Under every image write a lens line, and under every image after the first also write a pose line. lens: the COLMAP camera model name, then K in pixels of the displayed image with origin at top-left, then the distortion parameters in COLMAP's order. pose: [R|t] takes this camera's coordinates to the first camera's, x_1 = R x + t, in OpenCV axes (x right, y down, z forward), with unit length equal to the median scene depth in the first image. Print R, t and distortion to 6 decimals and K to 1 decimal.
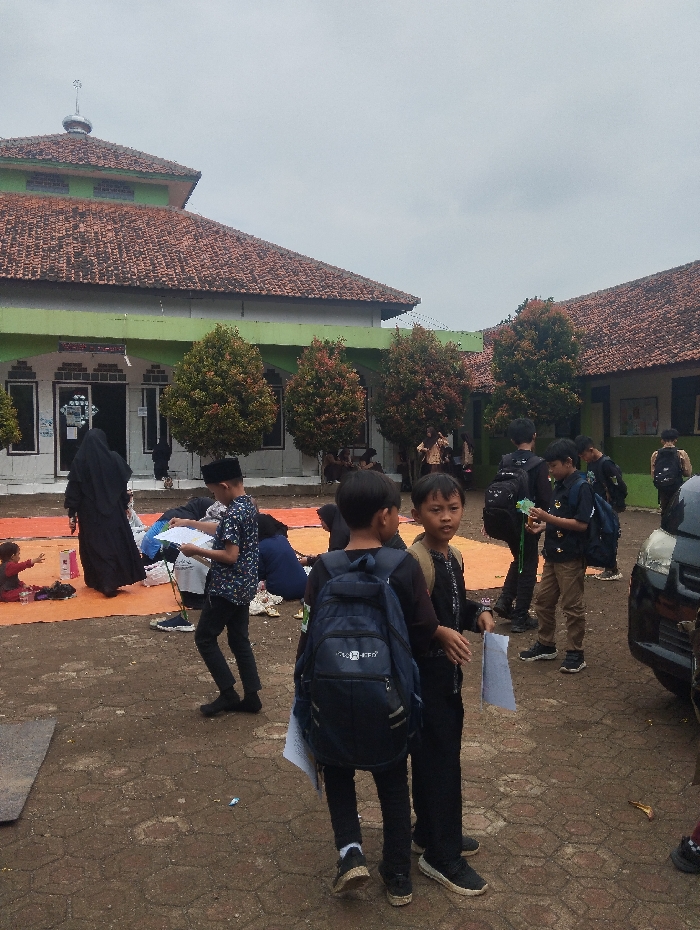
lens RADIAL K [[807.7, 0, 368.5], [0, 807.7, 462.1], [0, 0, 1]] dist [0.106110, -0.241472]
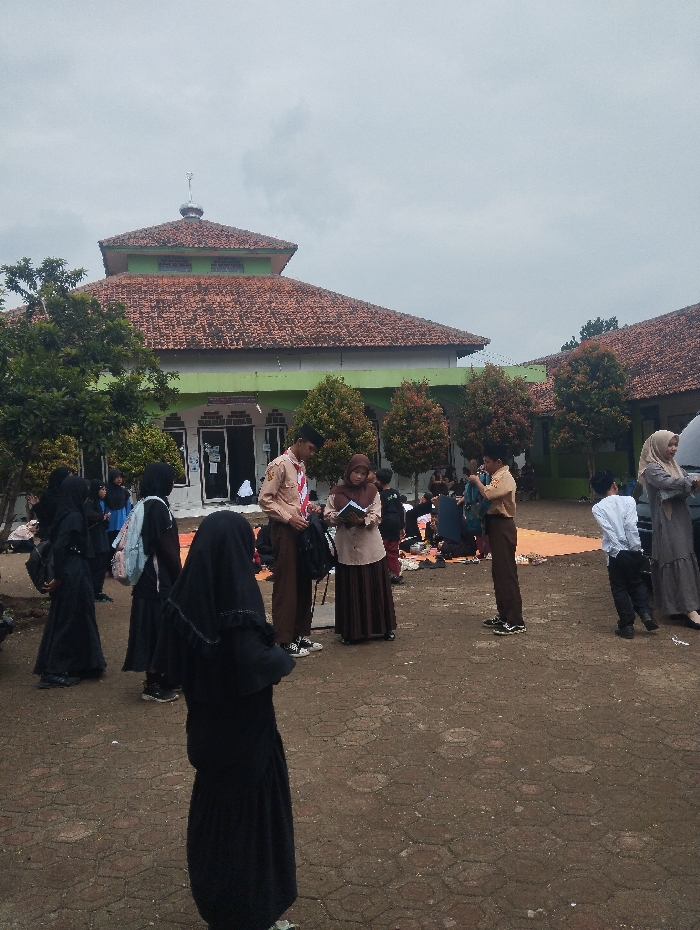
lens RADIAL K [[774.3, 0, 355.7], [0, 774.3, 446.4], [0, 0, 1]] dist [0.060360, -0.002365]
pose [[0.992405, -0.052357, -0.111315, -0.013986], [0.046935, 0.997606, -0.050785, 0.002040], [0.113707, 0.045175, 0.992487, -0.160652]]
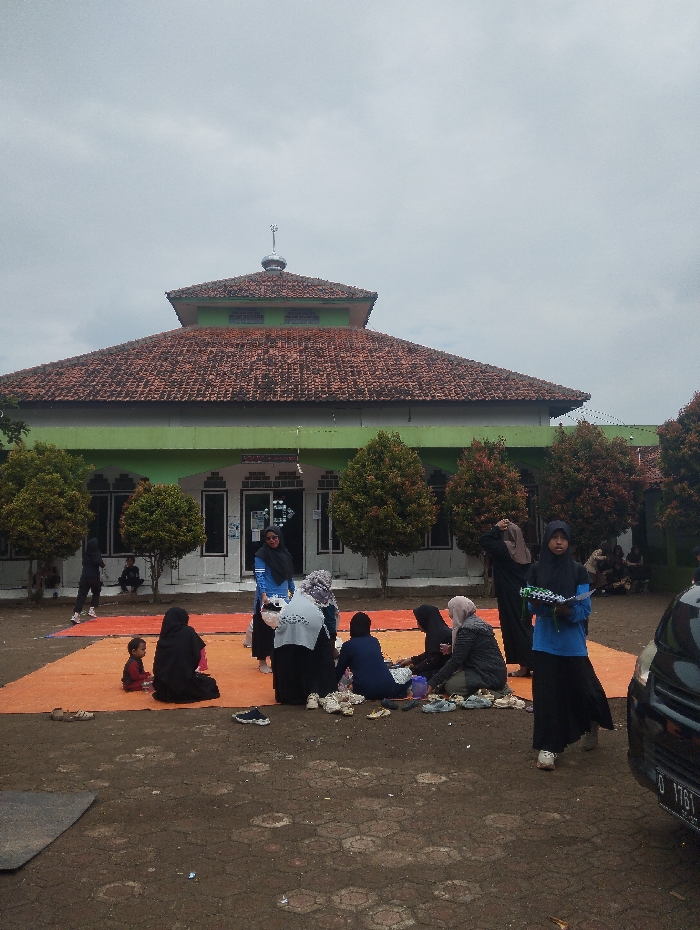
lens RADIAL K [[800.4, 0, 328.6], [0, 800.4, 440.4], [0, 0, 1]] dist [0.106344, -0.206603]
pose [[0.956916, -0.045630, -0.286758, 0.047380], [0.002531, 0.988848, -0.148904, -0.001517], [0.290355, 0.141763, 0.946360, -0.011617]]
